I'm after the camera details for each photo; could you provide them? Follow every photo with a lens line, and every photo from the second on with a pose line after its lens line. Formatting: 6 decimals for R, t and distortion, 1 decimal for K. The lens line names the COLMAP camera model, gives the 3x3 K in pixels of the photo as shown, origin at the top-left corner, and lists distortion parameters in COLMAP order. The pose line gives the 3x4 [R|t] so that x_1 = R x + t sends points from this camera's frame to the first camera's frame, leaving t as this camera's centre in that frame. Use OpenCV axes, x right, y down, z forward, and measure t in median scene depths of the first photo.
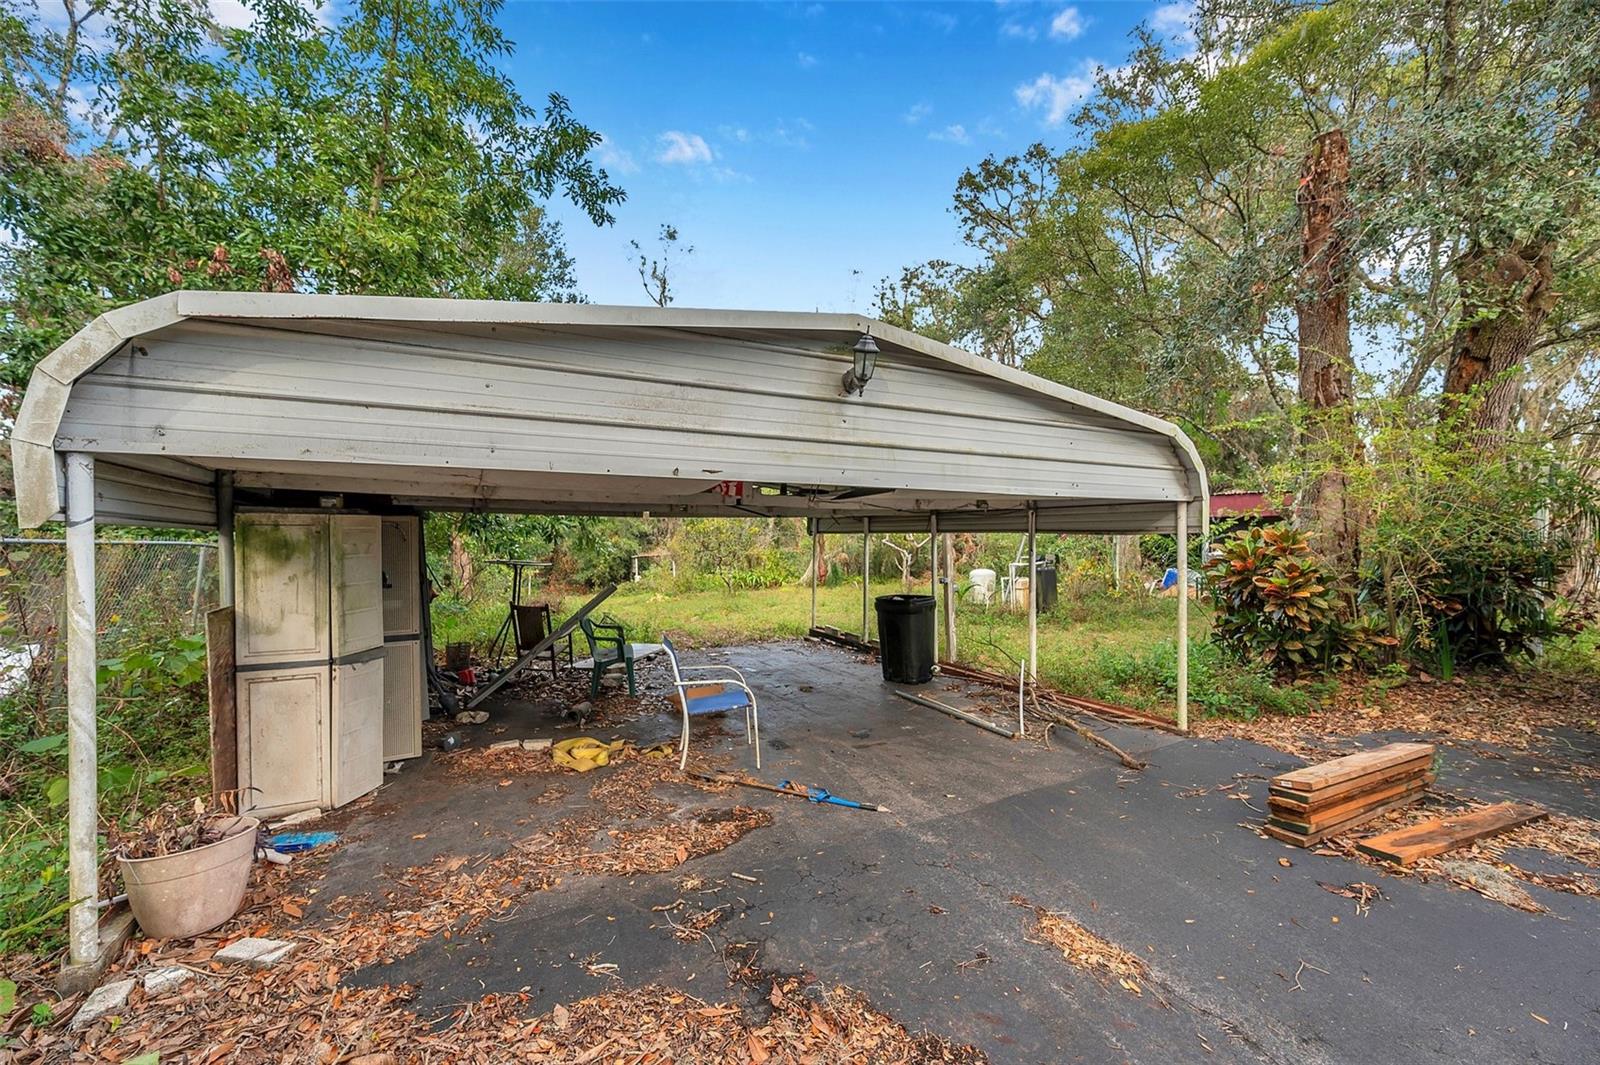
lens RADIAL K [[646.4, 0, 799.8], [0, 646.4, 539.9], [0, 0, 1]] dist [0.012632, -0.000087]
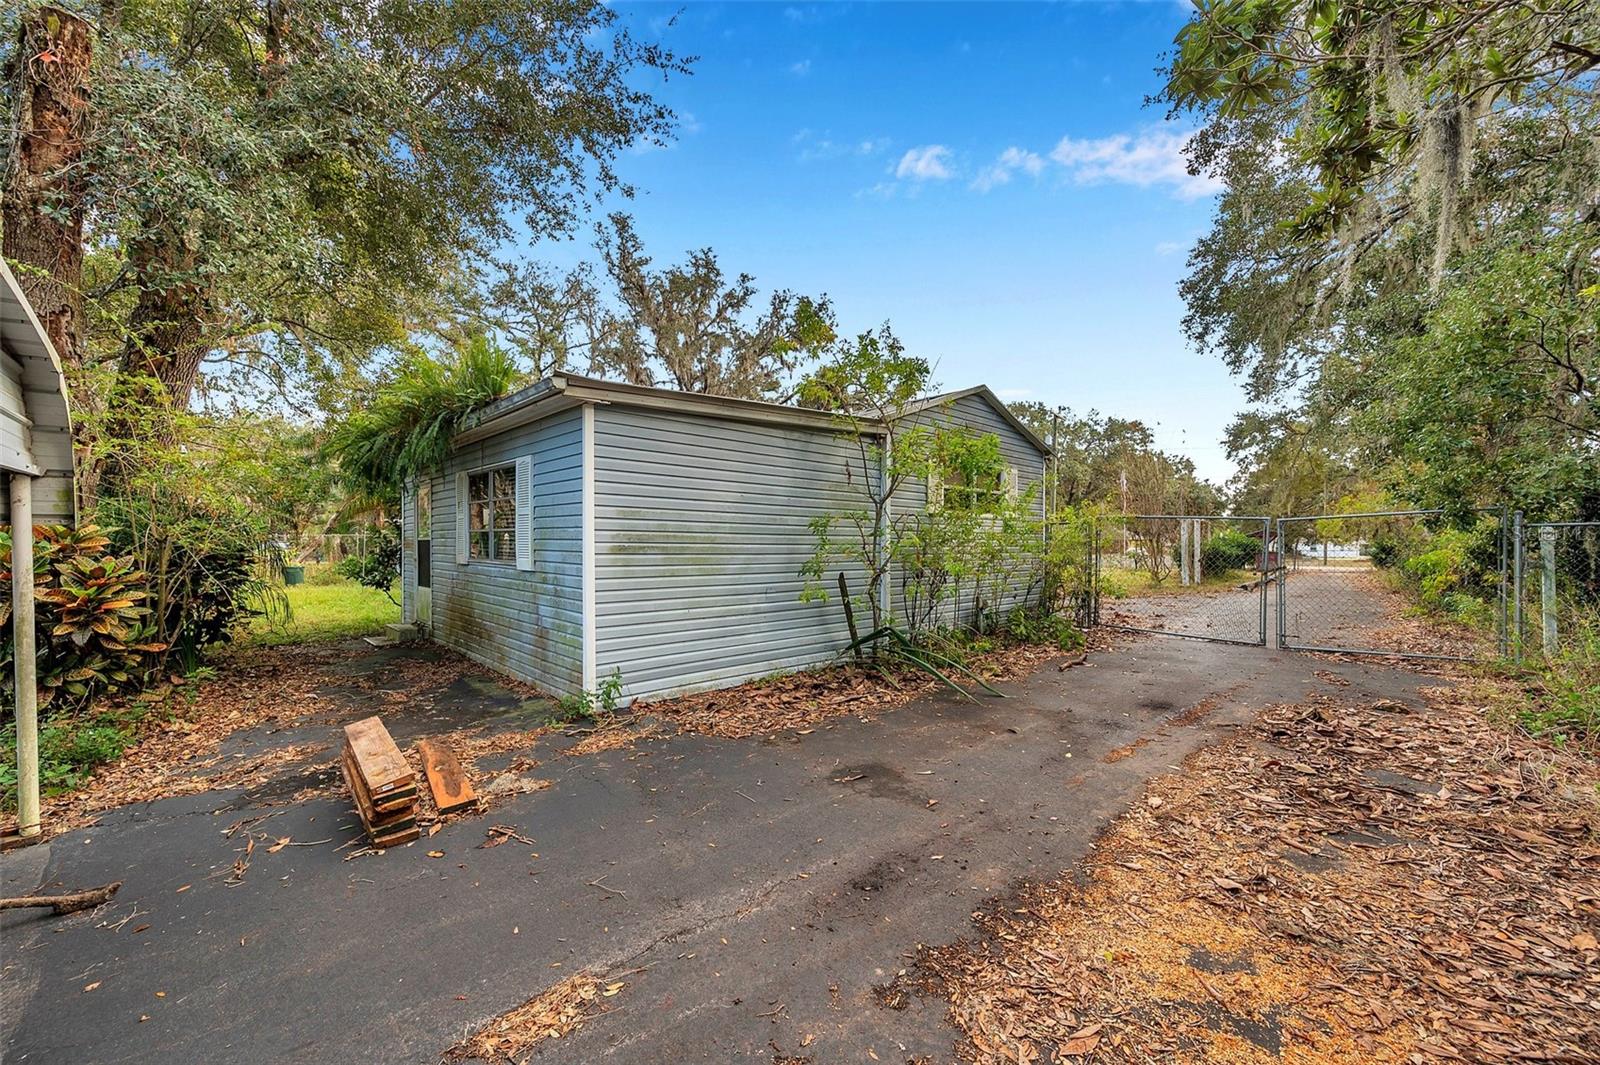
lens RADIAL K [[646.4, 0, 794.6], [0, 646.4, 535.1], [0, 0, 1]] dist [0.012632, -0.000087]
pose [[-0.266956, -0.004669, 0.963697, -0.345800], [0.003242, 0.999978, 0.005743, -0.003640], [-0.963703, 0.004658, -0.266935, 0.677552]]
